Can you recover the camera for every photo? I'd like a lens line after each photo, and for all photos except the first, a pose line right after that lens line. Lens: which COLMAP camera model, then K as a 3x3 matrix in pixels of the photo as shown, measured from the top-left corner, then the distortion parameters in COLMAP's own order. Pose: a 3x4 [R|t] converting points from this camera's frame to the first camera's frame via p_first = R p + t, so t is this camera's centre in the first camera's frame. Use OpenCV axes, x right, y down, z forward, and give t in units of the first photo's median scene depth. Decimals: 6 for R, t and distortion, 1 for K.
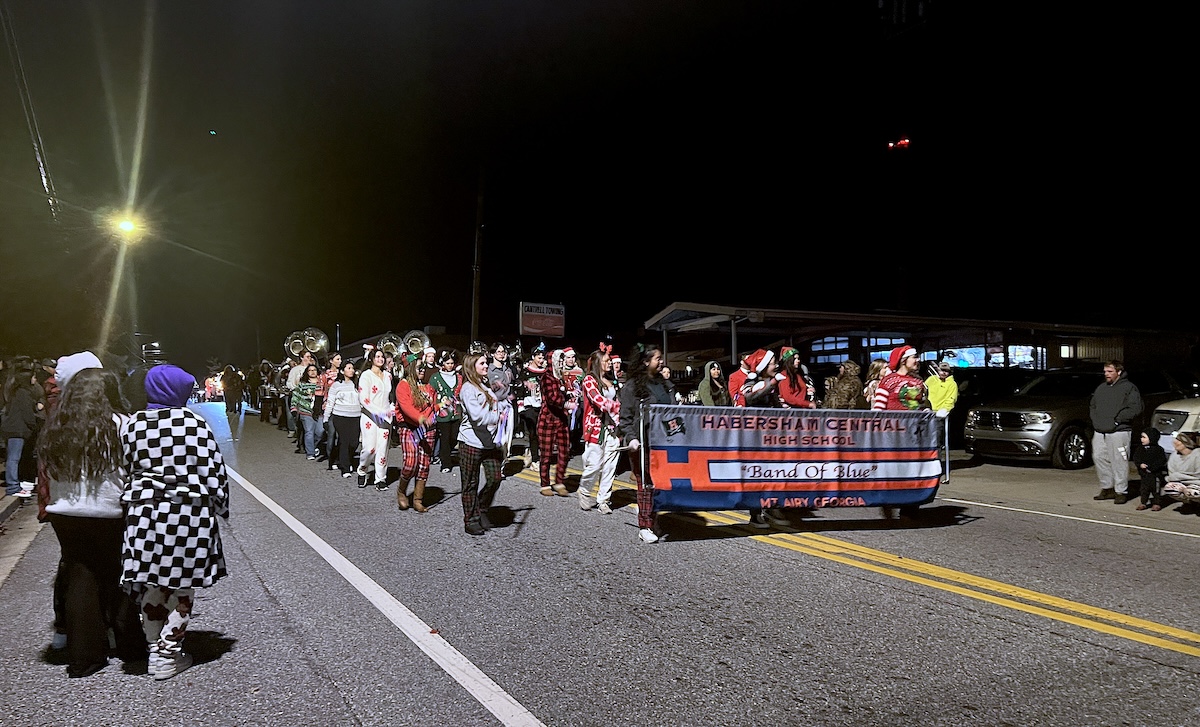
lens RADIAL K [[1105.5, 0, 600.0], [0, 1105.5, 363.5], [0, 0, 1]] dist [0.104681, -0.078577]
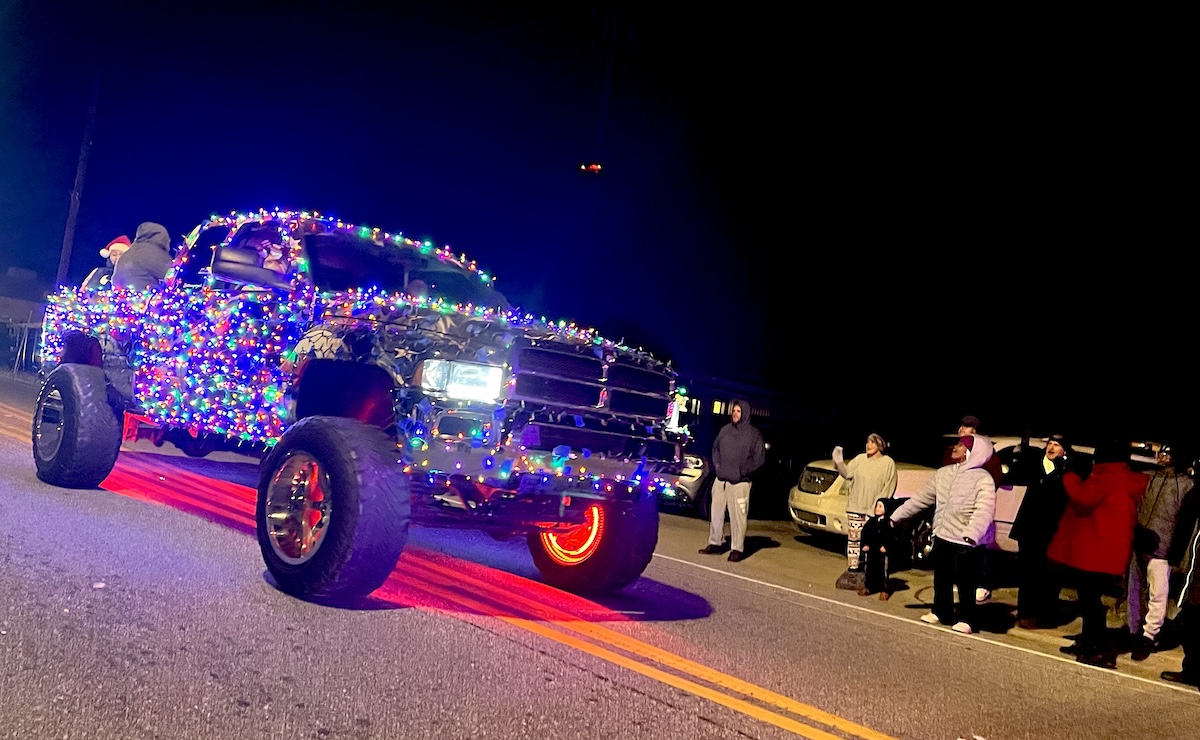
lens RADIAL K [[1103.2, 0, 600.0], [0, 1103.2, 370.0], [0, 0, 1]] dist [0.098449, -0.000326]
pose [[0.945438, 0.149788, 0.289326, 0.085221], [-0.142894, 0.988717, -0.044936, 0.051129], [-0.292793, 0.001142, 0.956175, 0.292854]]
